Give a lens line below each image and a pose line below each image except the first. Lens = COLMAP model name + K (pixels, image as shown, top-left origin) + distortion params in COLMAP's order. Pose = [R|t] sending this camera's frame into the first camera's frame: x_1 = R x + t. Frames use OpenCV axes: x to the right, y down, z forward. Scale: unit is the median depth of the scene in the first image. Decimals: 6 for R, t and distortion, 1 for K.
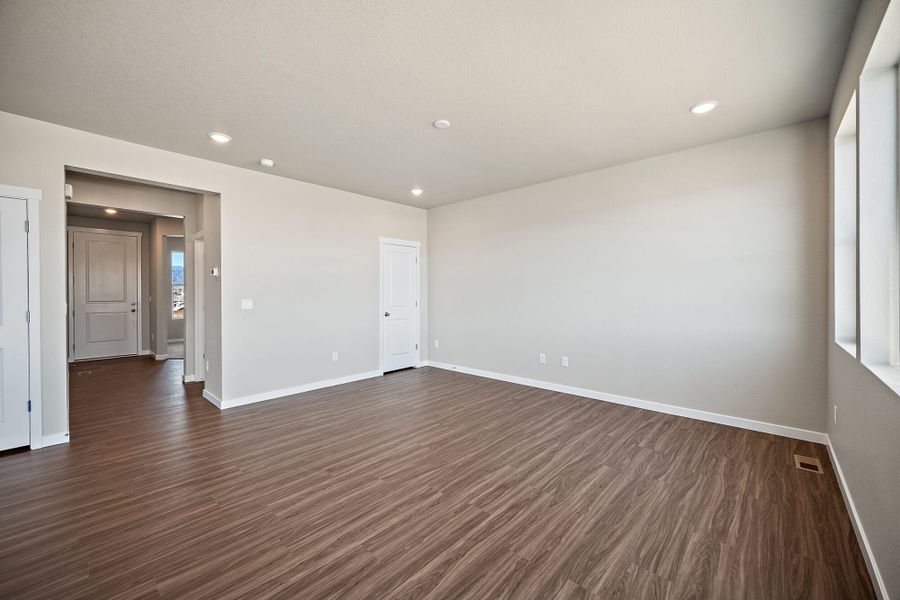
lens RADIAL K [[354.8, 0, 450.2], [0, 354.8, 303.7], [0, 0, 1]] dist [-0.001699, 0.000752]
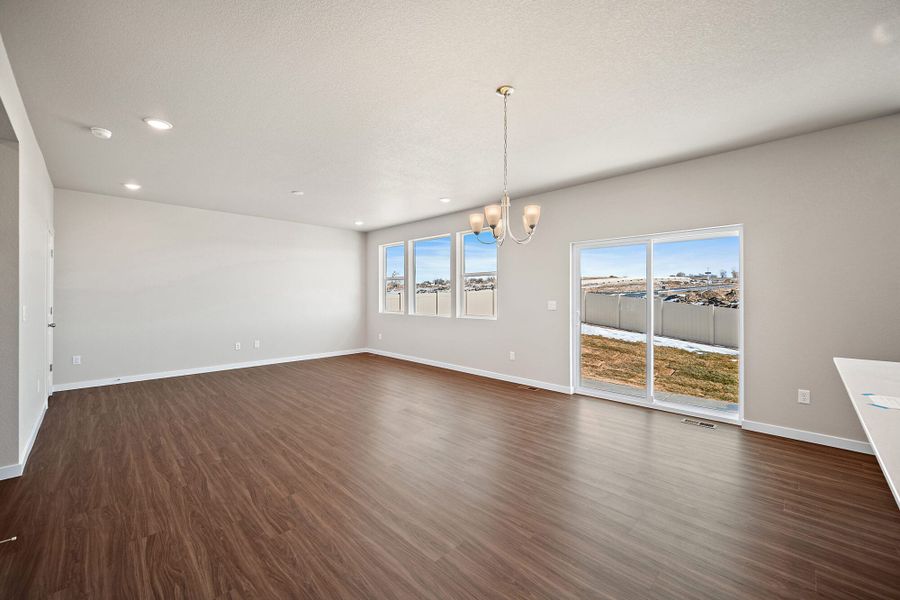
lens RADIAL K [[354.8, 0, 451.2], [0, 354.8, 293.2], [0, 0, 1]] dist [-0.001699, 0.000752]
pose [[0.032806, 0.002412, 0.999459, -1.885592], [0.032177, 0.999476, -0.003469, -0.015724], [-0.998944, 0.032273, 0.032712, 0.266864]]
